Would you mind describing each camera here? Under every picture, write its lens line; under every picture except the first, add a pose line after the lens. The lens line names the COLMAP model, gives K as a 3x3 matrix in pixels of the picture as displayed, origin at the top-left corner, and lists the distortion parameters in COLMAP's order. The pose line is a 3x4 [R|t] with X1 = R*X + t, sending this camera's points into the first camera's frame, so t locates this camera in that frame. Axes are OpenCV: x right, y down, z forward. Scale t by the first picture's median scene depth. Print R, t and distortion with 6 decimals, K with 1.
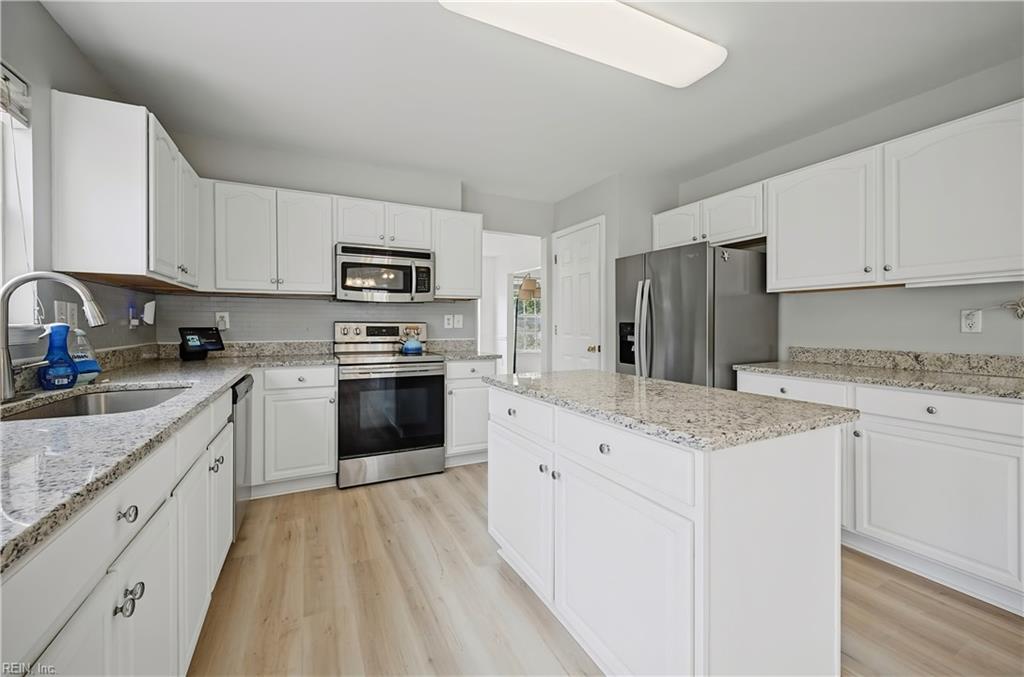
lens RADIAL K [[406.8, 0, 511.1], [0, 406.8, 324.9], [0, 0, 1]] dist [0.000380, -0.000299]
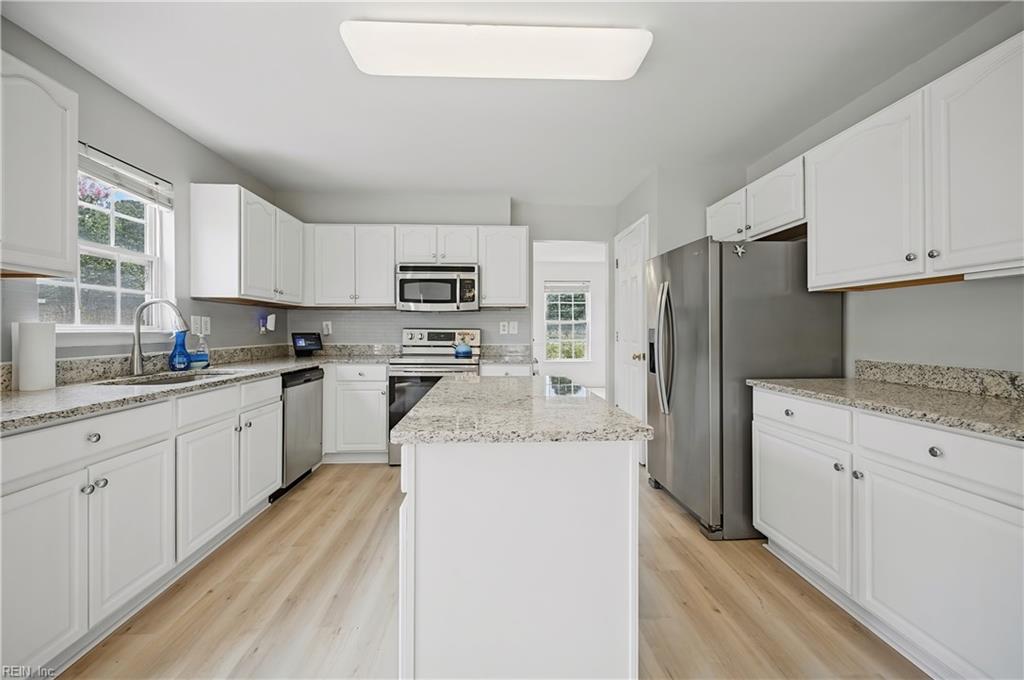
lens RADIAL K [[404.5, 0, 510.1], [0, 404.5, 329.9], [0, 0, 1]] dist [-0.001546, 0.000061]
pose [[0.916922, 0.000342, -0.399066, 0.392445], [-0.001111, 0.999998, -0.001696, -0.001842], [0.399065, 0.001998, 0.916921, 0.029880]]
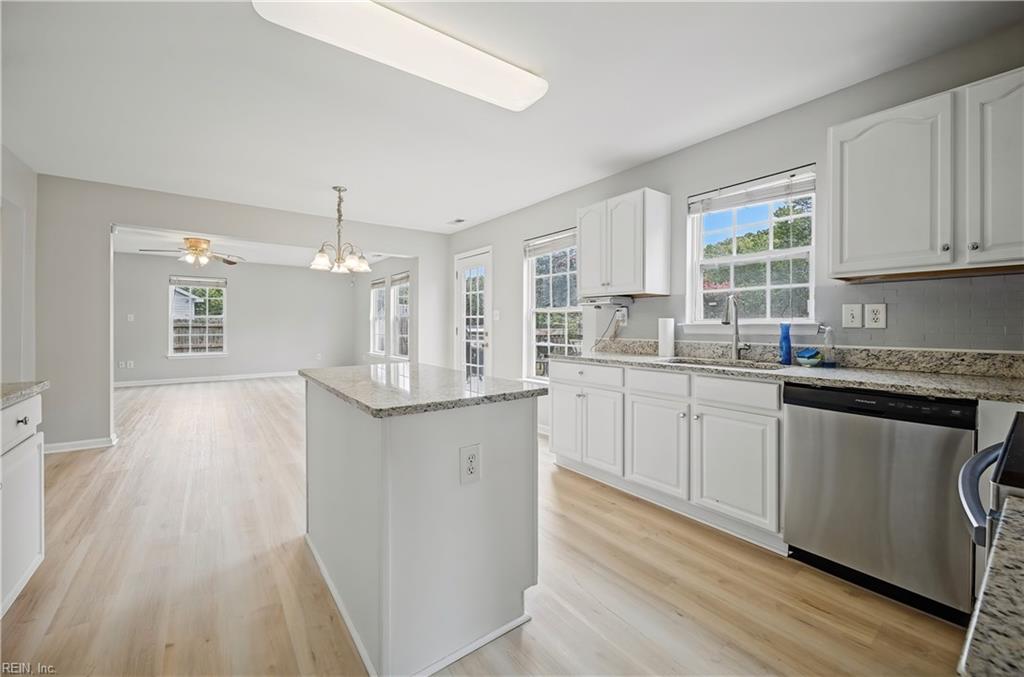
lens RADIAL K [[406.8, 0, 511.1], [0, 406.8, 324.9], [0, 0, 1]] dist [0.000380, -0.000299]
pose [[-0.984161, 0.004033, -0.177229, 0.102509], [0.003352, 0.999986, 0.004141, -0.002048], [0.177243, 0.003482, -0.984161, 1.272967]]
